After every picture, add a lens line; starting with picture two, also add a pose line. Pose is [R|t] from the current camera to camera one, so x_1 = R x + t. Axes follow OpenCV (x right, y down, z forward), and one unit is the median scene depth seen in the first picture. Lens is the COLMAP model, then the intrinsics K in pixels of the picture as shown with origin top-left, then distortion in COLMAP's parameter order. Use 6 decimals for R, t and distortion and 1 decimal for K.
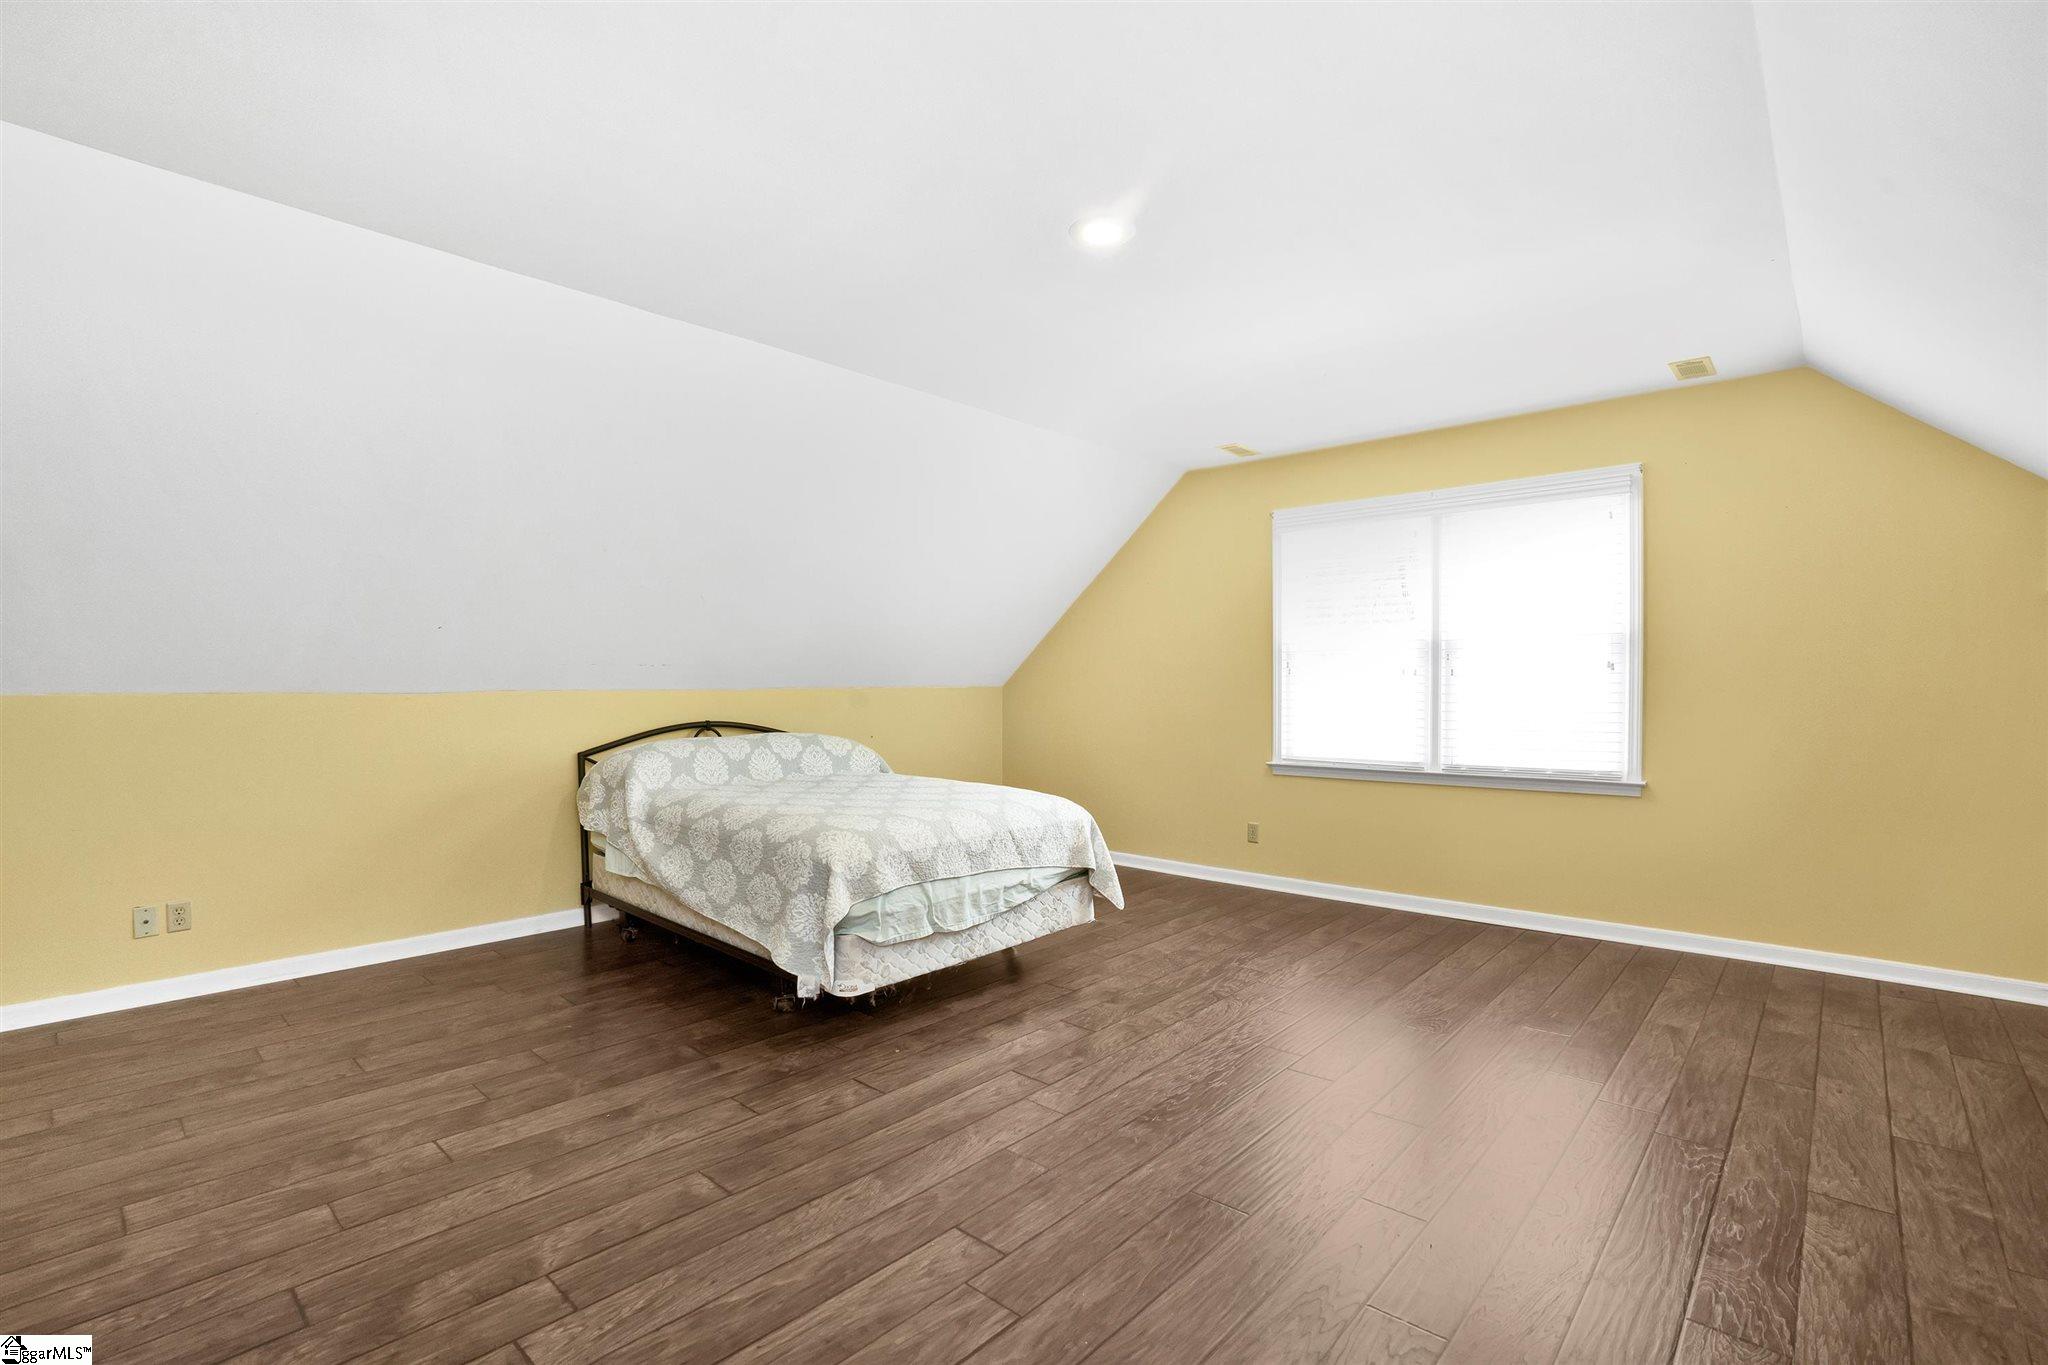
lens RADIAL K [[933.0, 0, 1015.5], [0, 933.0, 689.2], [0, 0, 1]] dist [-0.023769, 0.000993]
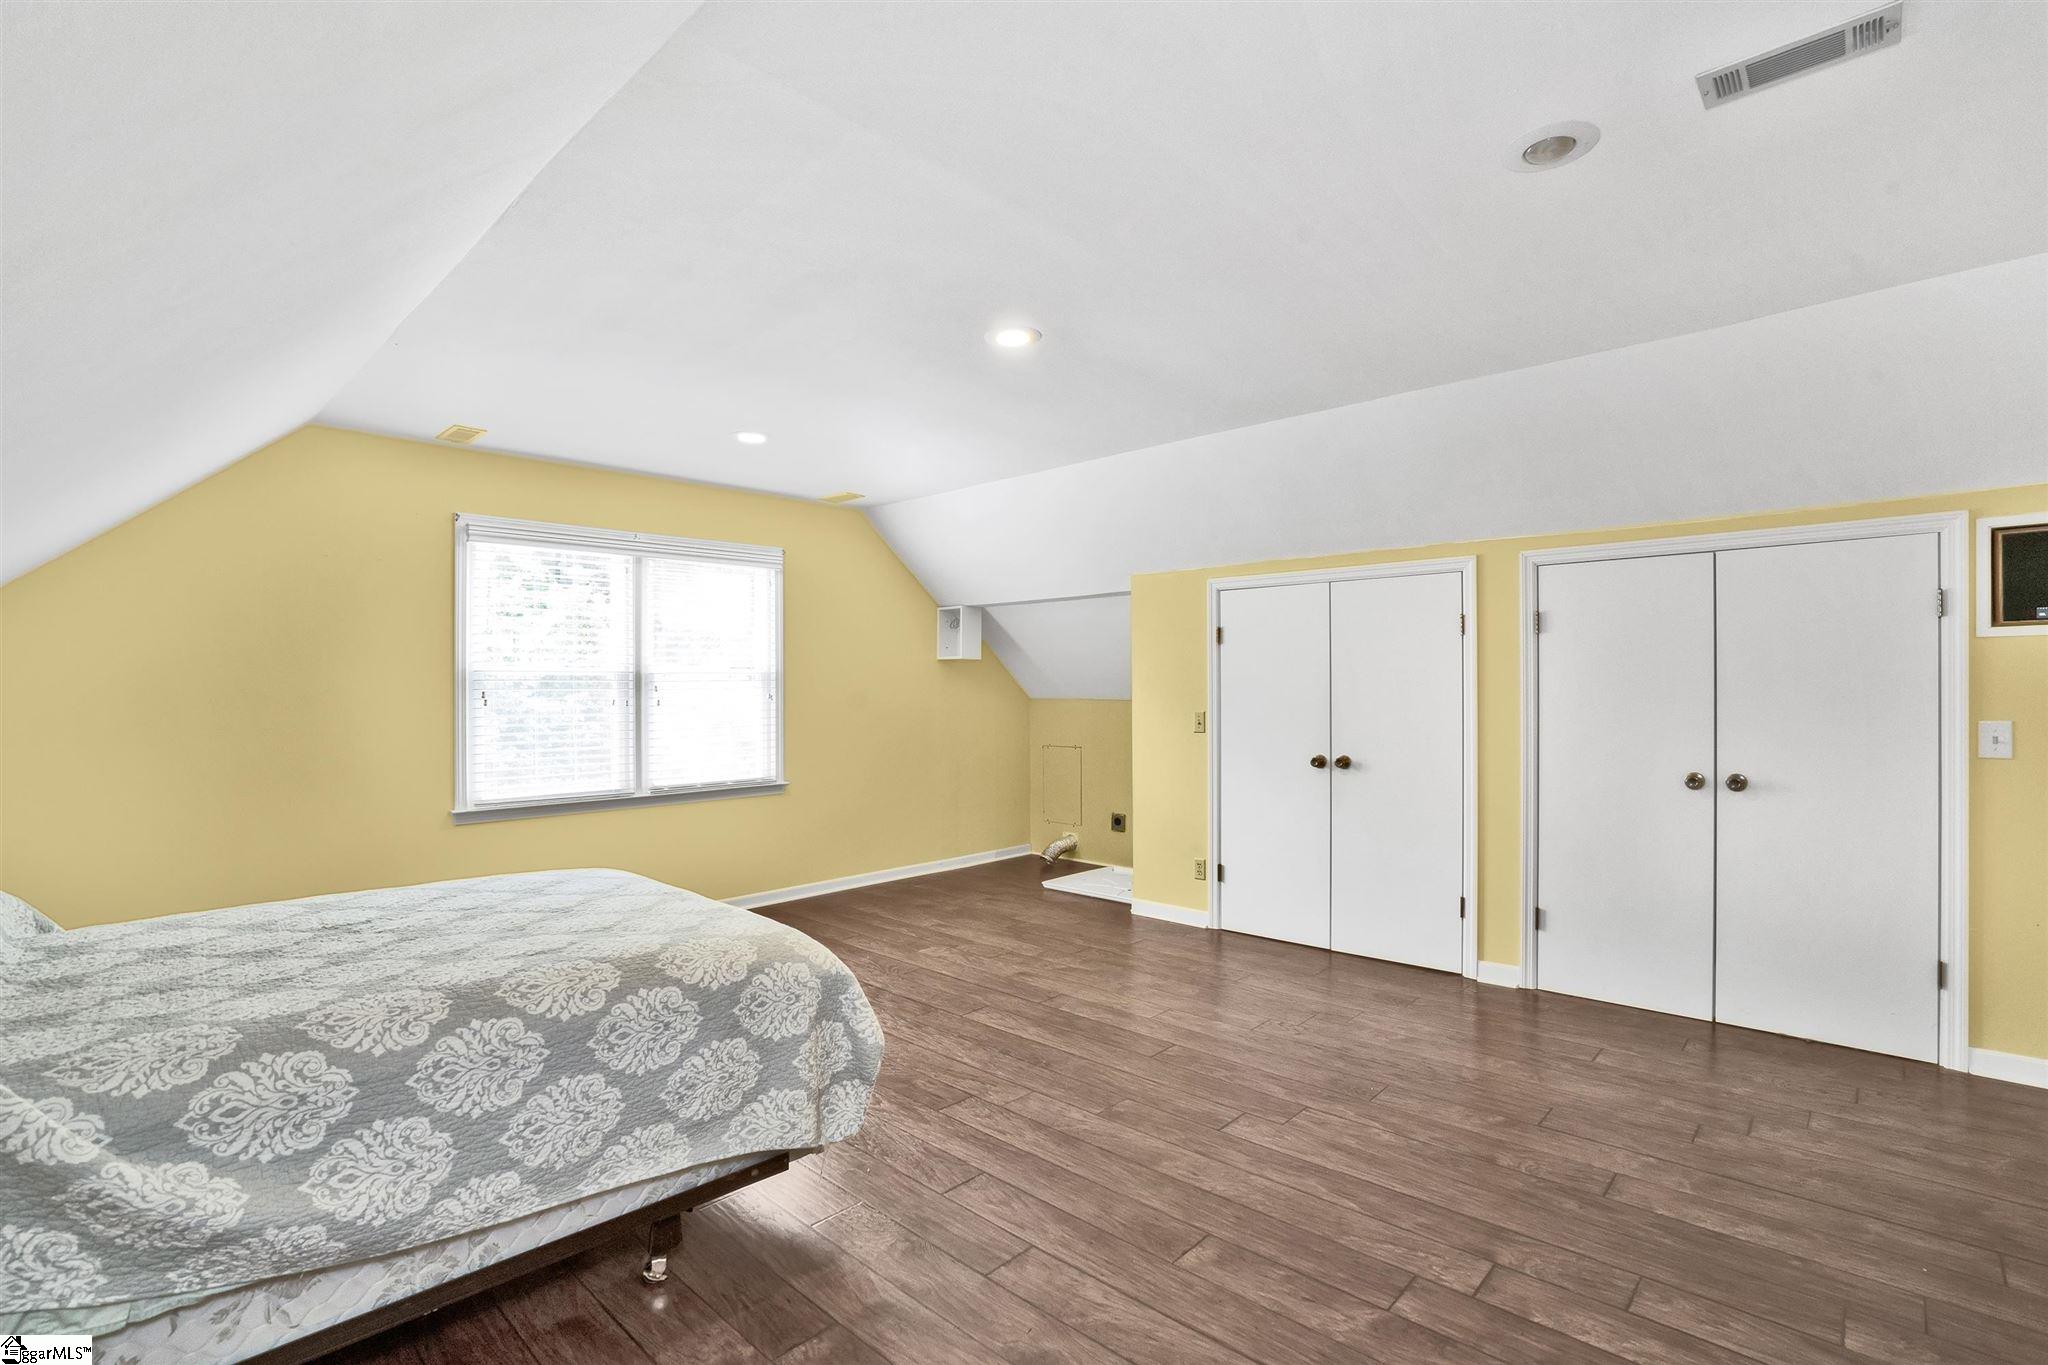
lens RADIAL K [[933.0, 0, 1002.2], [0, 933.0, 688.6], [0, 0, 1]] dist [-0.023769, 0.000993]
pose [[0.025484, 0.009092, 0.999634, -0.860509], [0.009352, 0.999913, -0.009333, -0.028156], [-0.999631, 0.009586, 0.025397, 0.773891]]
